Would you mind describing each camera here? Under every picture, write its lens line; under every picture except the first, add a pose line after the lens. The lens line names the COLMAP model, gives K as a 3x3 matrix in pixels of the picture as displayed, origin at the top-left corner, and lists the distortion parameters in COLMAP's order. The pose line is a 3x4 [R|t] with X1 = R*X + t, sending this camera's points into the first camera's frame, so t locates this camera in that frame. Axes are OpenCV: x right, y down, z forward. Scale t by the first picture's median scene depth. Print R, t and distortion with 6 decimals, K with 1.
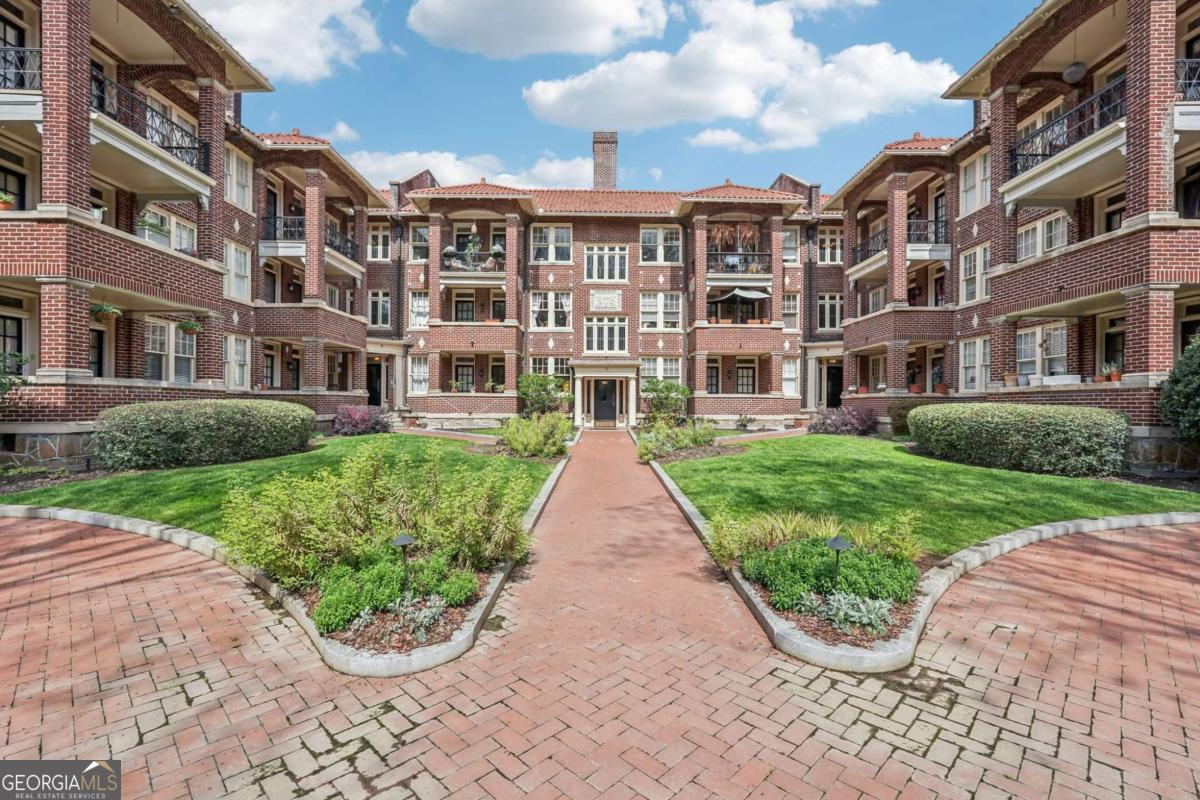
lens RADIAL K [[532.6, 0, 601.5], [0, 532.6, 397.2], [0, 0, 1]] dist [-0.010780, 0.007944]
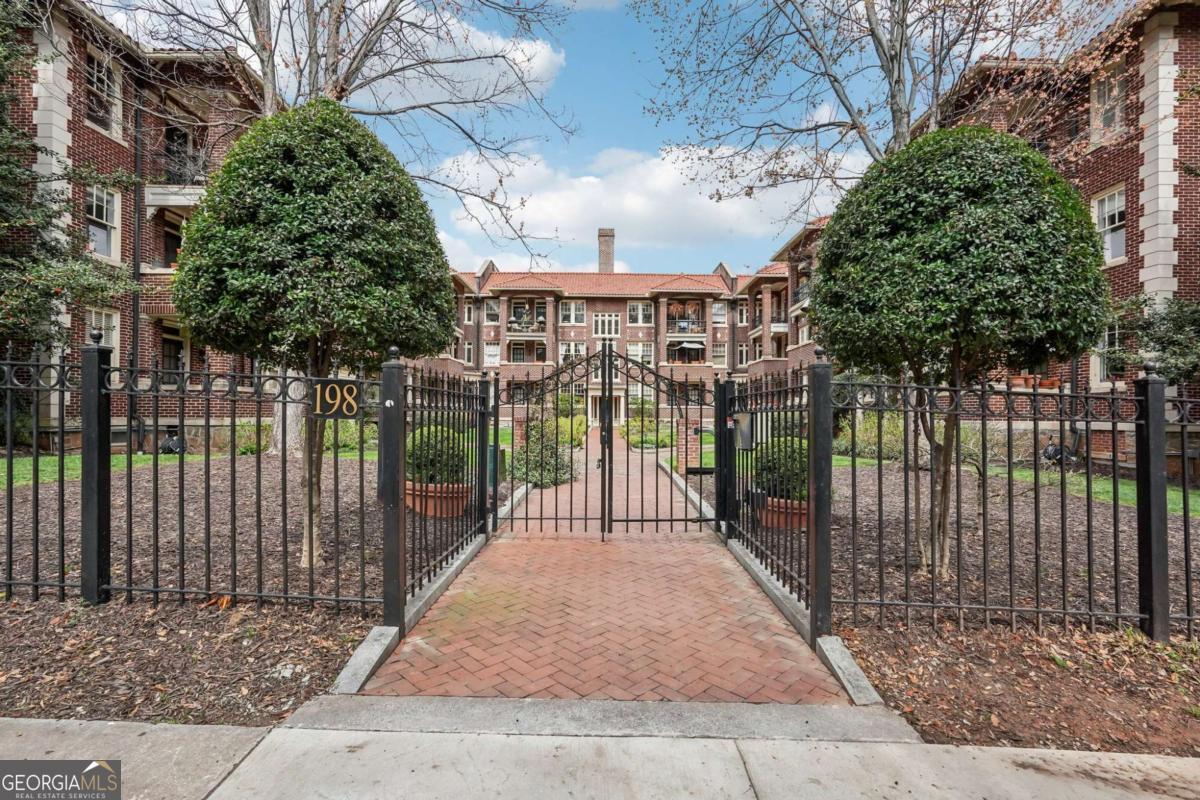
lens RADIAL K [[532.6, 0, 598.1], [0, 532.6, 404.3], [0, 0, 1]] dist [-0.010780, 0.007944]
pose [[0.999887, 0.000197, -0.015029, 0.007698], [-0.000295, 0.999979, -0.006546, 0.000542], [0.015027, 0.006550, 0.999866, -0.633845]]
